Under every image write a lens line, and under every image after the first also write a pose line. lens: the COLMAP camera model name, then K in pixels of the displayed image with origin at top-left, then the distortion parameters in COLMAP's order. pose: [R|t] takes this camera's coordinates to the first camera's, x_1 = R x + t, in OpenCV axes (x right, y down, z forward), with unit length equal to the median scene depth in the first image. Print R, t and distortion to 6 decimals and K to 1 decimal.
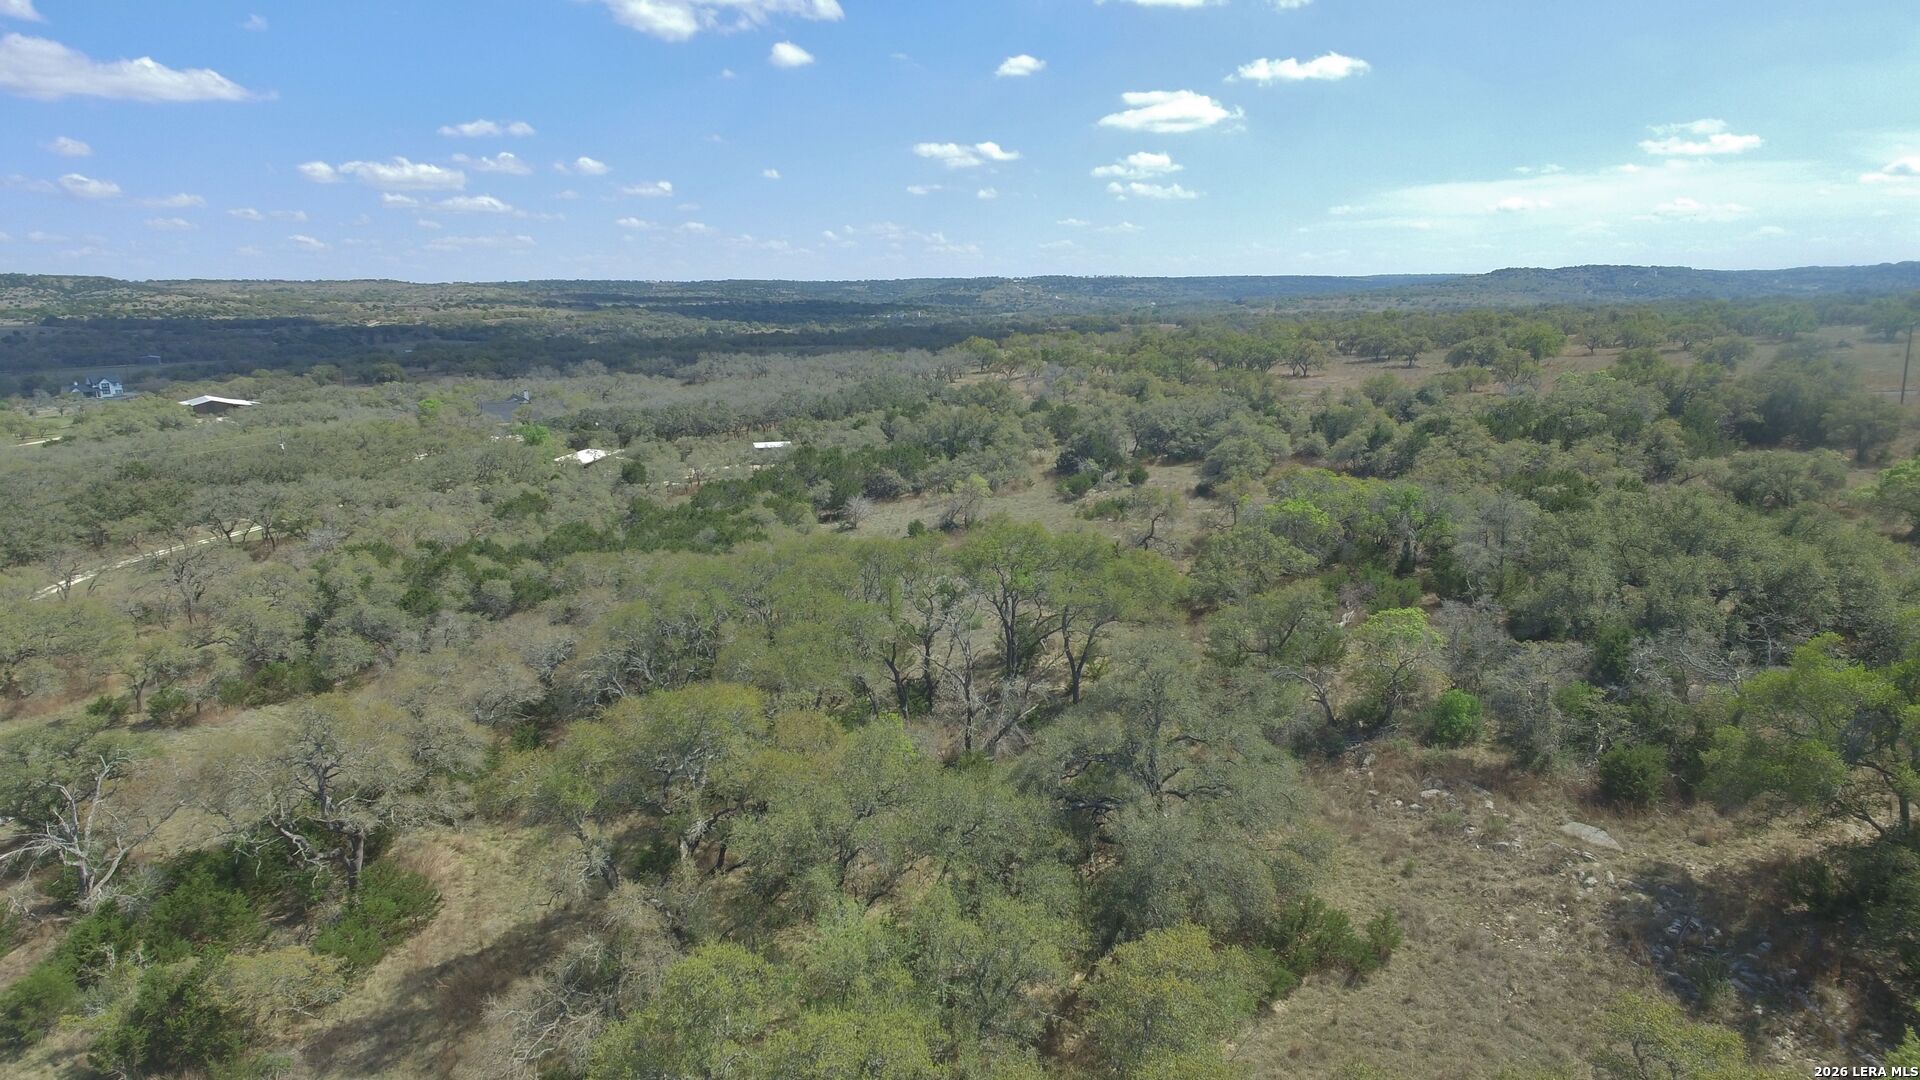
lens RADIAL K [[1095.9, 0, 960.0], [0, 1095.9, 540.0], [0, 0, 1]] dist [0.002682, -0.007723]
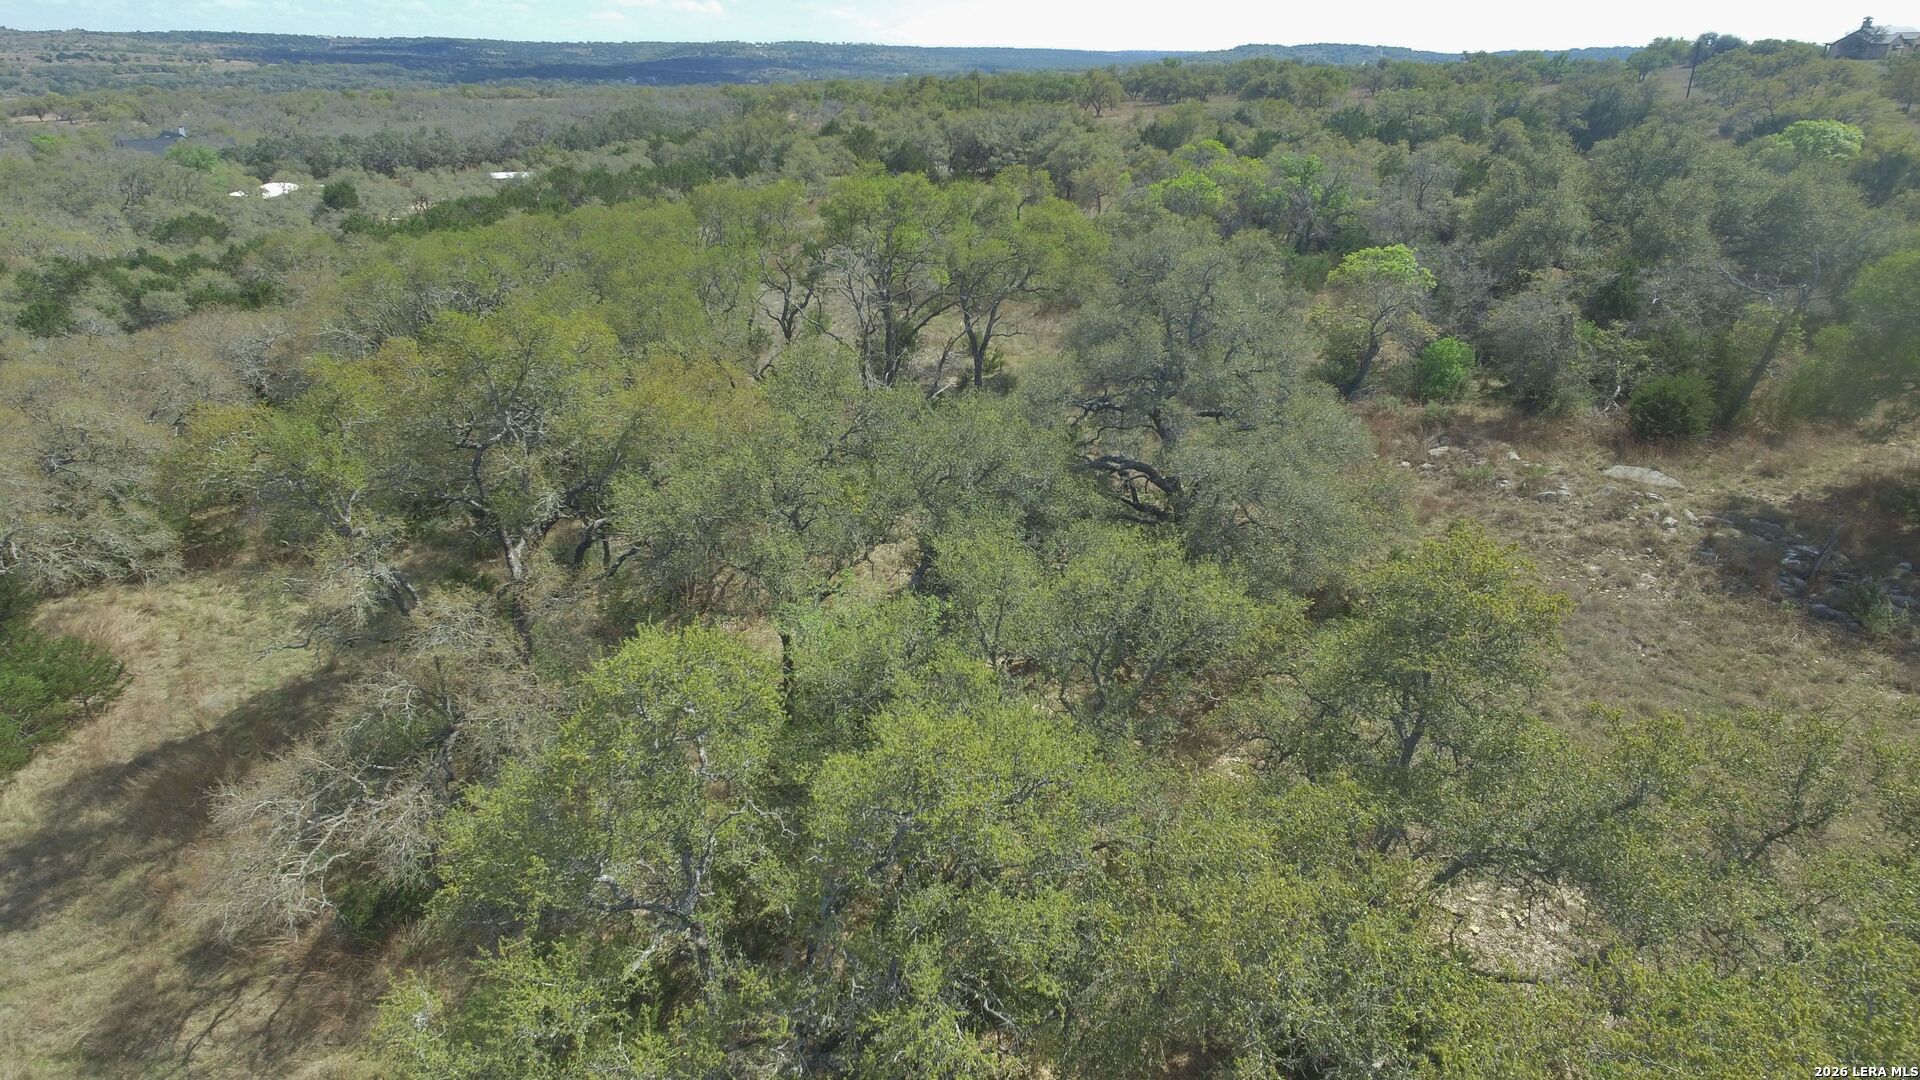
lens RADIAL K [[1095.9, 0, 960.0], [0, 1095.9, 540.0], [0, 0, 1]] dist [0.002682, -0.007723]
pose [[0.976752, -0.063667, 0.204700, -0.106940], [0.023351, 0.980796, 0.193633, 0.128191], [-0.213097, -0.184352, 0.959481, 0.263047]]
